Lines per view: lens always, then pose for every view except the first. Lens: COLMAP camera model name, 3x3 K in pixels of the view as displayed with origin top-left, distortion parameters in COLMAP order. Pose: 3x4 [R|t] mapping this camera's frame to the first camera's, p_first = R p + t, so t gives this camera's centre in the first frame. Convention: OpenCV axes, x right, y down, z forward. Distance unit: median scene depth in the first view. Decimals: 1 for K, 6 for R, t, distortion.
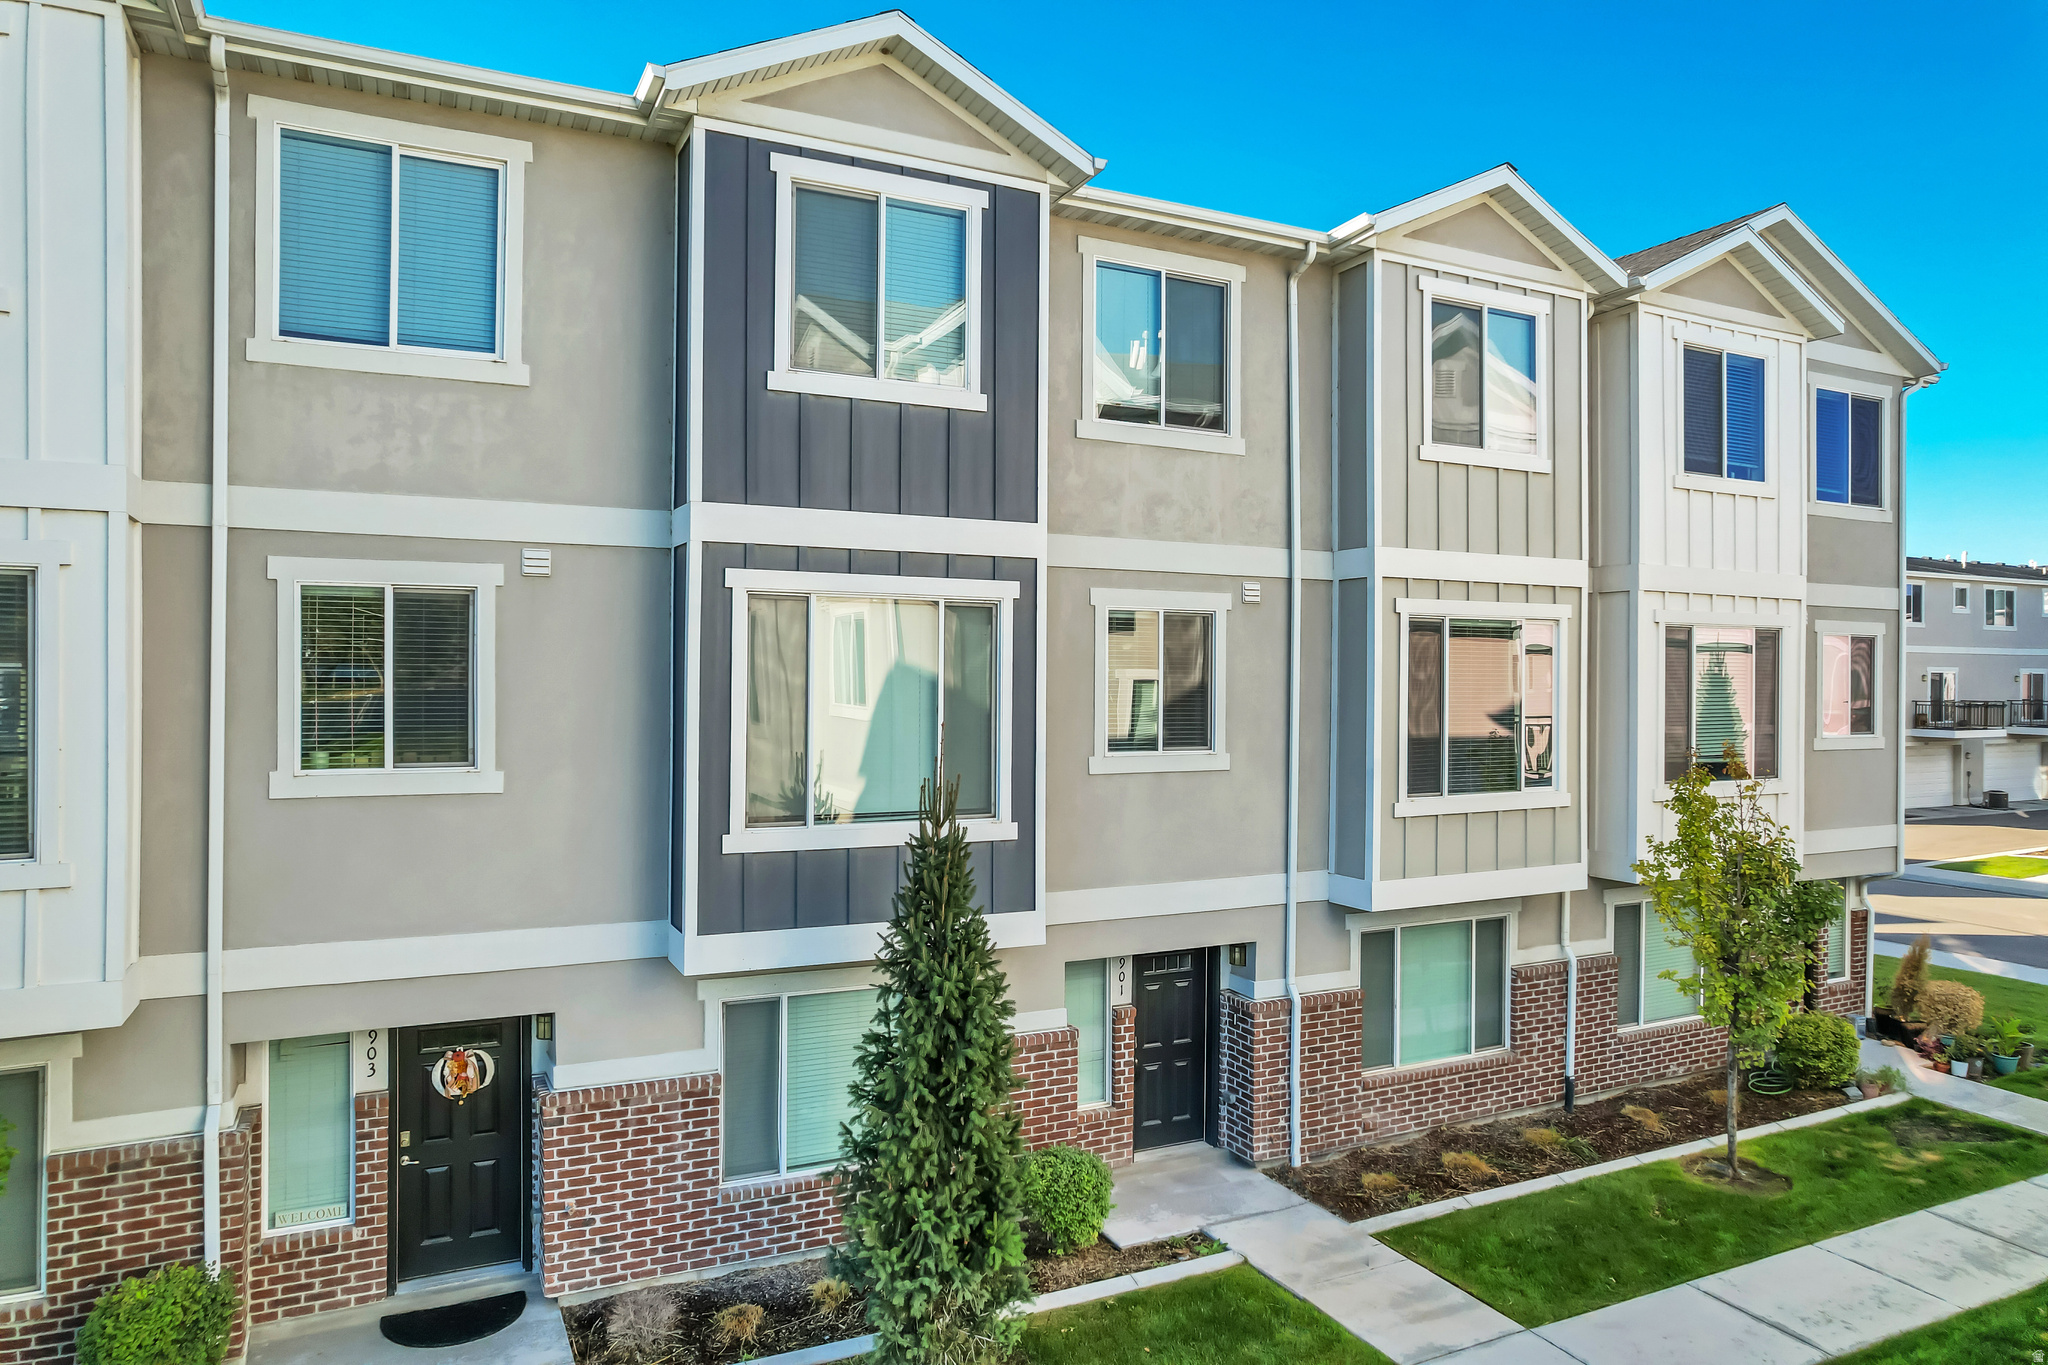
lens RADIAL K [[1308.7, 0, 1033.7], [0, 1308.7, 679.4], [0, 0, 1]] dist [-0.082536, 0.078121]
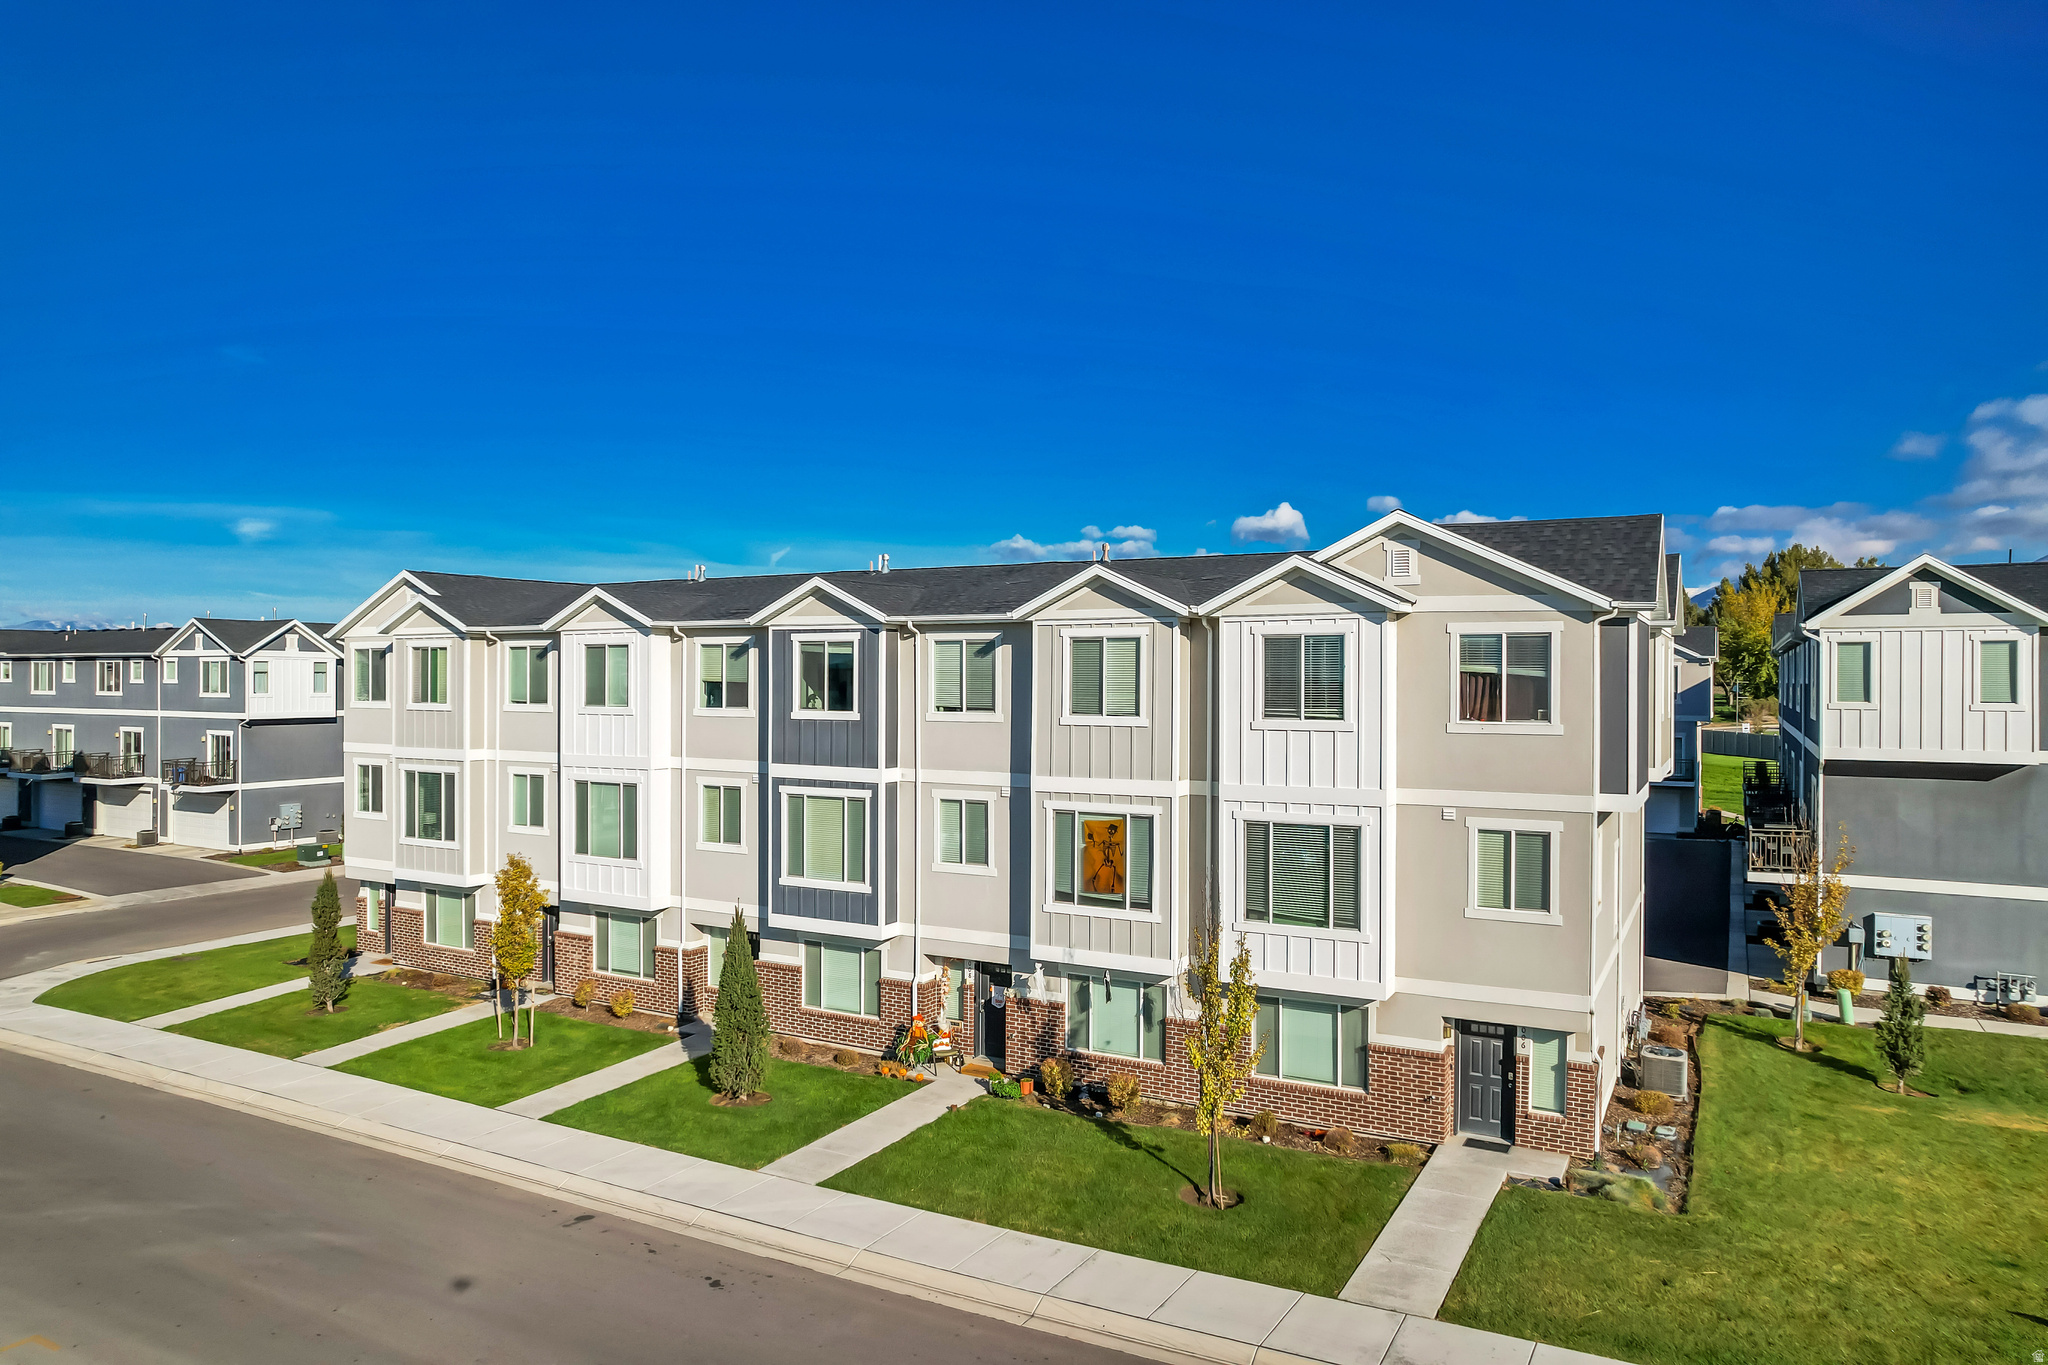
lens RADIAL K [[1308.7, 0, 1033.7], [0, 1308.7, 679.4], [0, 0, 1]] dist [-0.082536, 0.078121]
pose [[0.574888, -0.004231, -0.818221, 2.319163], [0.007754, 0.999970, 0.000277, -0.300171], [0.818195, -0.006503, 0.574904, -0.174596]]
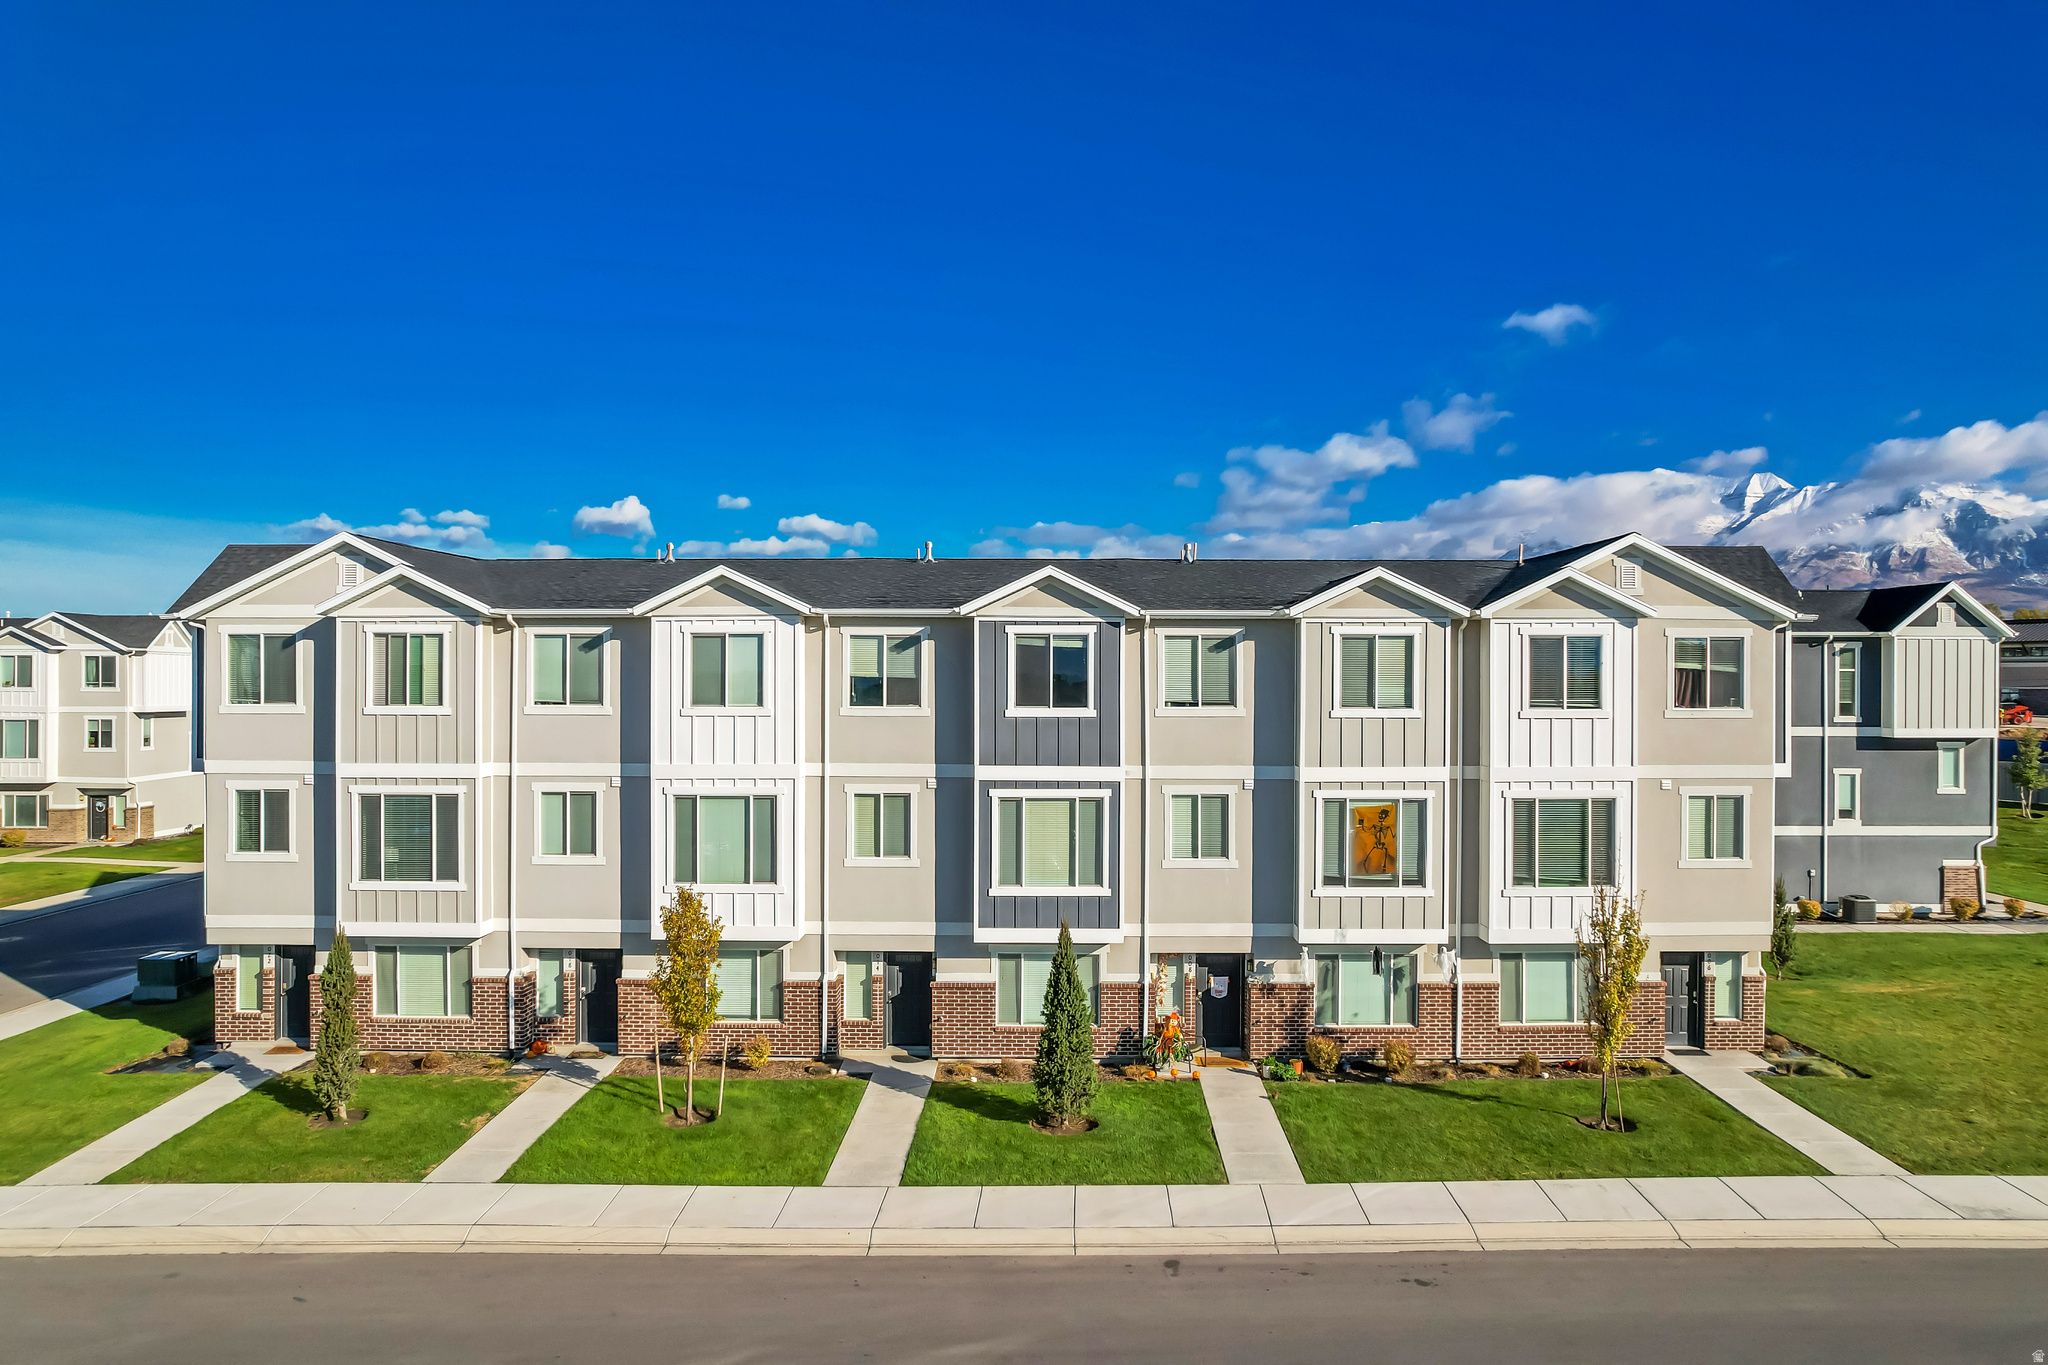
lens RADIAL K [[1308.7, 0, 1033.7], [0, 1308.7, 679.4], [0, 0, 1]] dist [-0.082536, 0.078121]
pose [[0.893773, -0.003863, -0.448503, 0.990261], [0.007342, 0.999955, 0.006020, -0.309032], [0.448460, -0.008673, 0.893761, -1.269484]]
